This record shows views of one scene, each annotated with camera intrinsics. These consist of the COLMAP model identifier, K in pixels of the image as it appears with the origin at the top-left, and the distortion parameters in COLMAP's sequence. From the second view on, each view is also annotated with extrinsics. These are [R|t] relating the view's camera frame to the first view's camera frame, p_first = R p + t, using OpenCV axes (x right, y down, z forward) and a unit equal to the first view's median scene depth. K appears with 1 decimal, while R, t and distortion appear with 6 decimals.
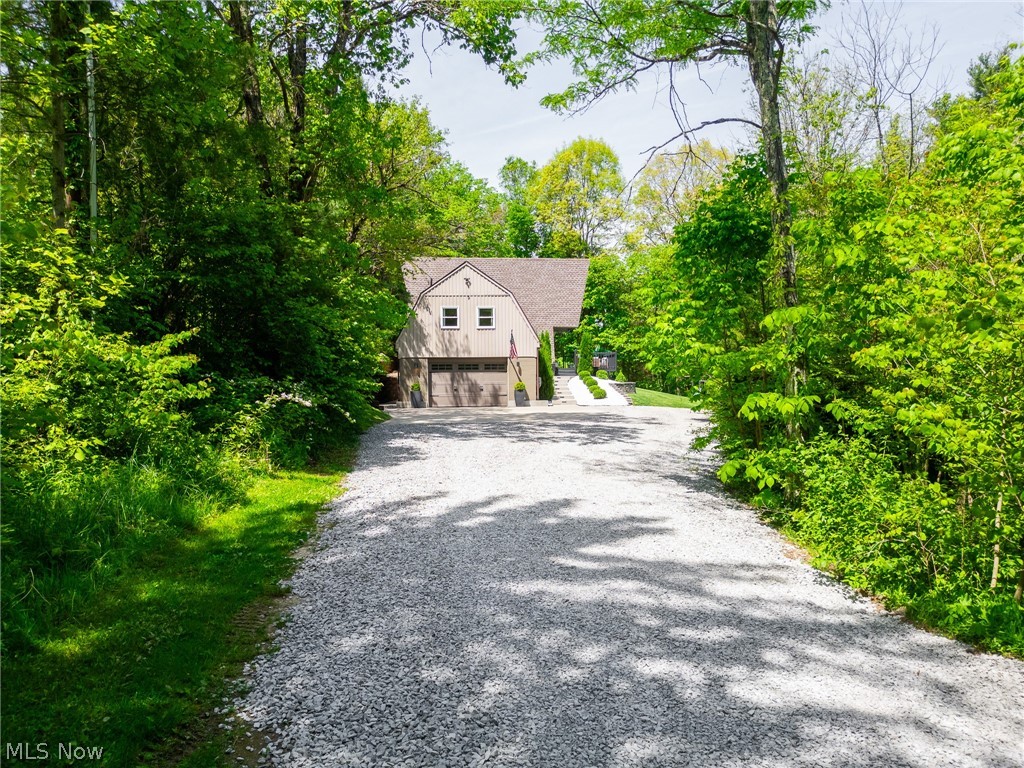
lens RADIAL K [[724.0, 0, 512.0], [0, 724.0, 384.0], [0, 0, 1]] dist [0.072434, -0.067504]
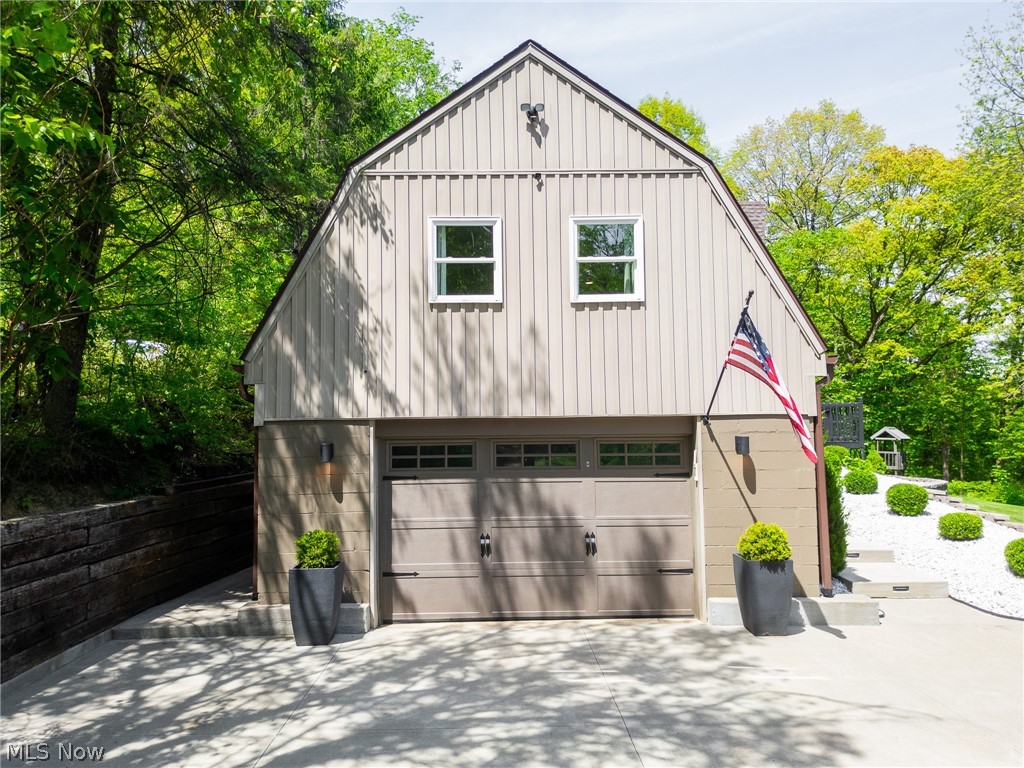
lens RADIAL K [[724.0, 0, 512.0], [0, 724.0, 384.0], [0, 0, 1]] dist [0.072434, -0.067504]
pose [[0.999936, -0.008825, -0.007041, -0.067986], [0.008248, 0.996905, -0.078176, -0.028683], [0.007709, 0.078113, 0.996915, 0.747741]]
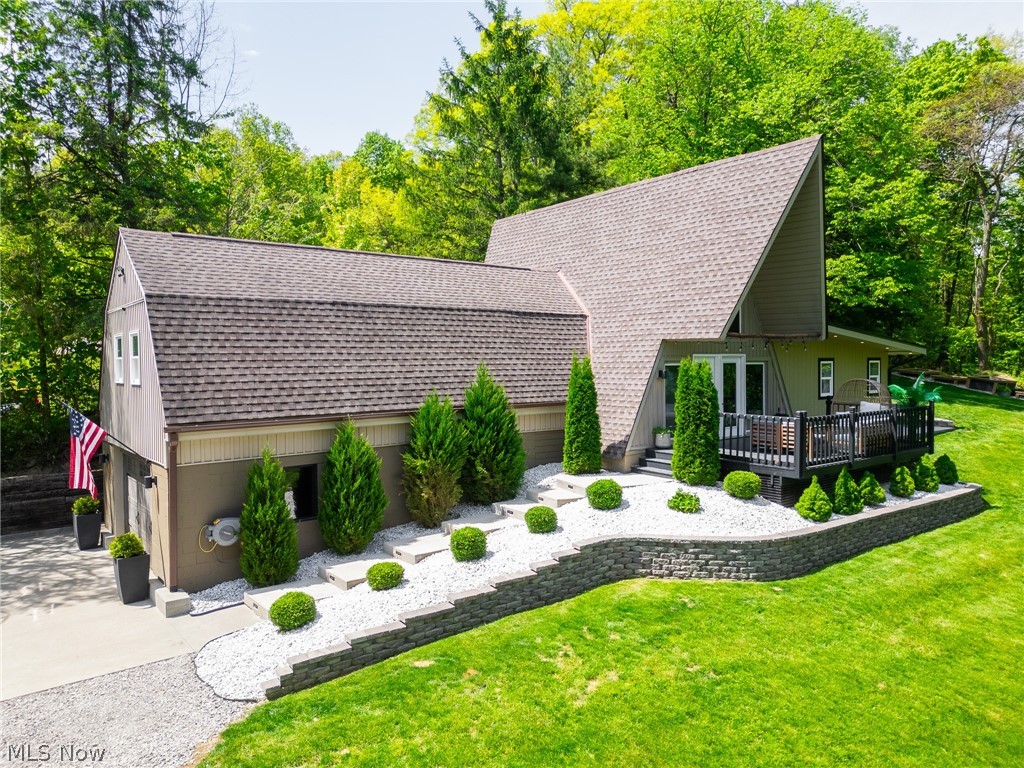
lens RADIAL K [[724.0, 0, 512.0], [0, 724.0, 384.0], [0, 0, 1]] dist [0.072434, -0.067504]
pose [[0.585549, 0.020091, -0.810388, 0.420428], [0.005352, 0.999575, 0.028648, -0.087211], [0.810619, -0.021112, 0.585193, 0.923846]]
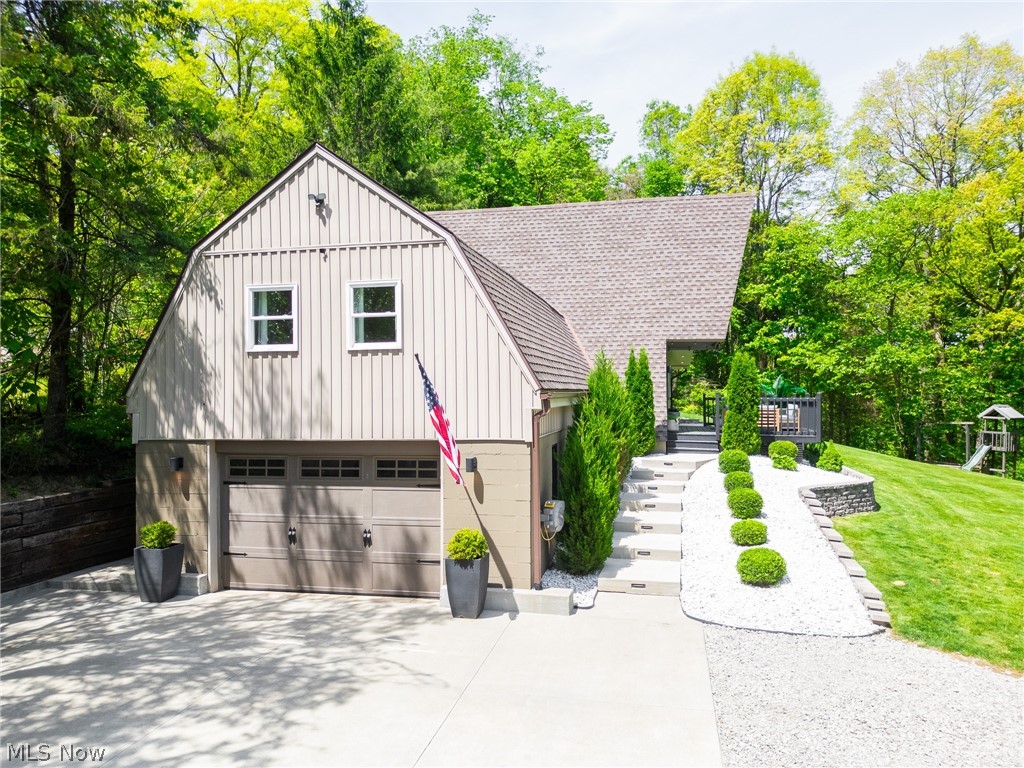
lens RADIAL K [[724.0, 0, 512.0], [0, 724.0, 384.0], [0, 0, 1]] dist [0.072434, -0.067504]
pose [[0.967598, -0.009993, -0.252298, 0.100790], [0.003856, 0.999685, -0.024808, -0.053050], [0.252467, 0.023031, 0.967332, 0.705214]]
